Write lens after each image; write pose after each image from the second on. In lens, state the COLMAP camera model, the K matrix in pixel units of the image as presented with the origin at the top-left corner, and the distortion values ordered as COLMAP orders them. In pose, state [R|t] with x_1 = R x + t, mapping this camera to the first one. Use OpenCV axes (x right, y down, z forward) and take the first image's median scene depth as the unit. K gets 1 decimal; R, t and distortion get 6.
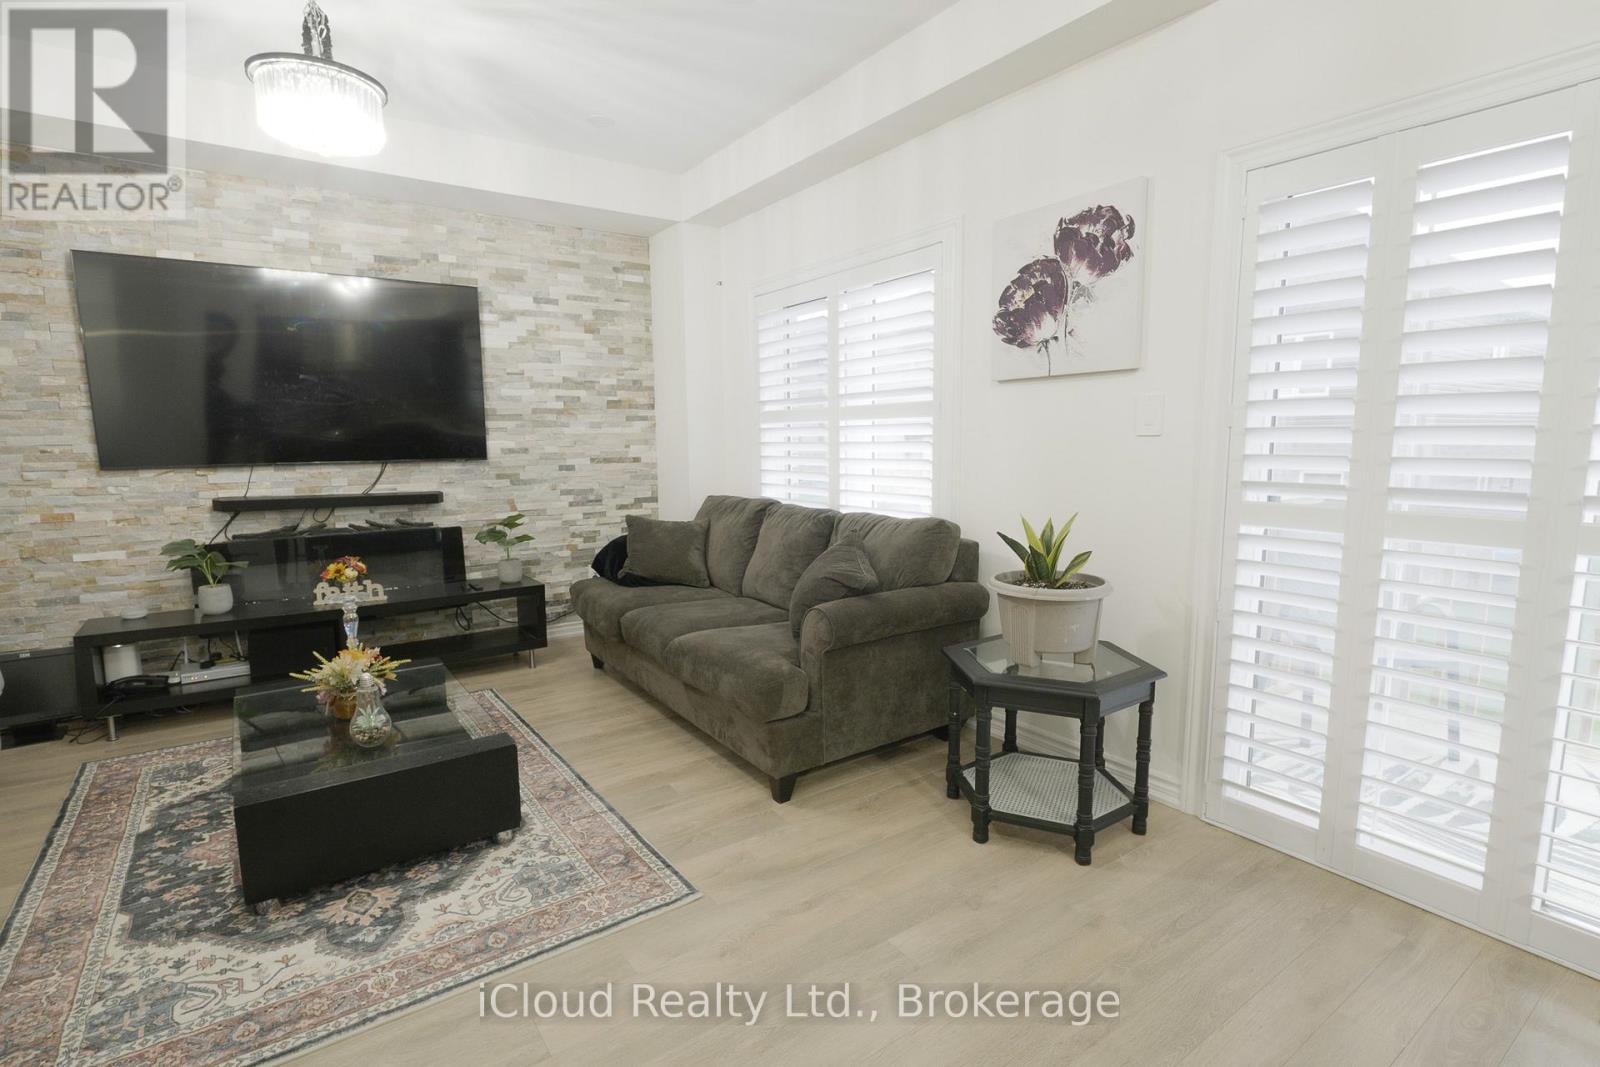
lens RADIAL K [[765.4, 0, 794.0], [0, 765.4, 543.0], [0, 0, 1]] dist [-0.003451, -0.000296]
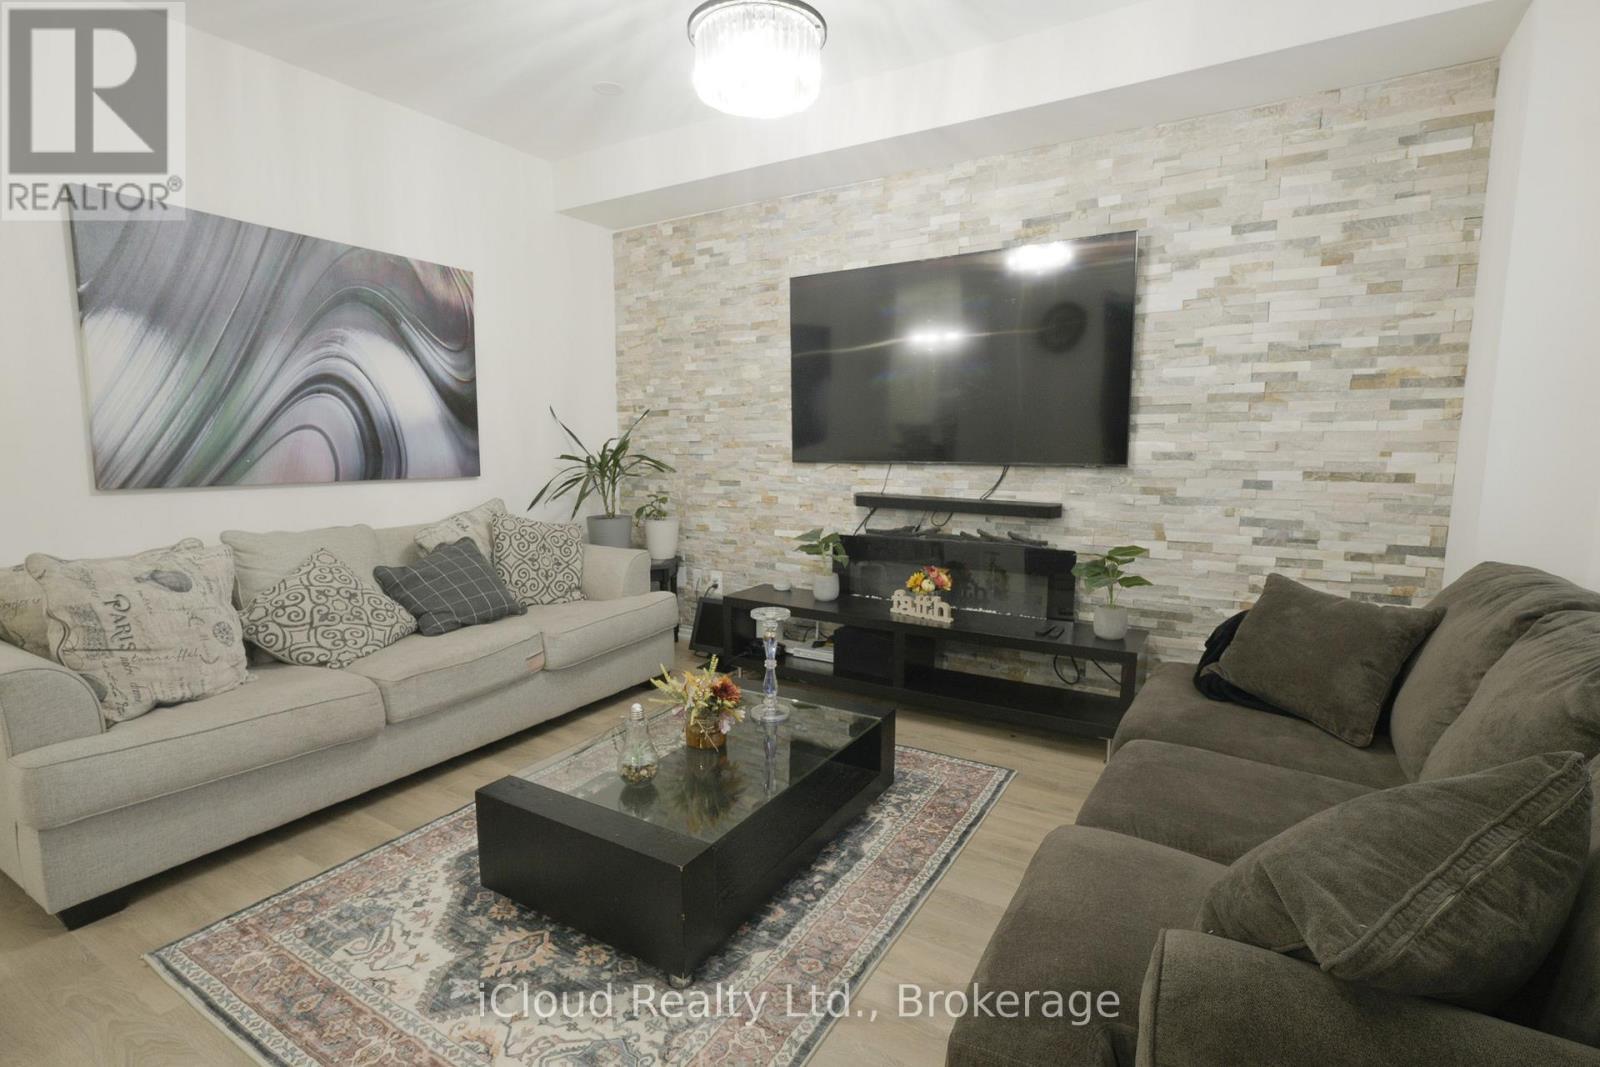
lens RADIAL K [[765.4, 0, 794.0], [0, 765.4, 543.0], [0, 0, 1]] dist [-0.003451, -0.000296]
pose [[0.391484, 0.133072, -0.910512, 0.151435], [-0.128369, 0.987710, 0.089161, -0.060283], [0.911187, 0.081976, 0.403755, 0.411205]]
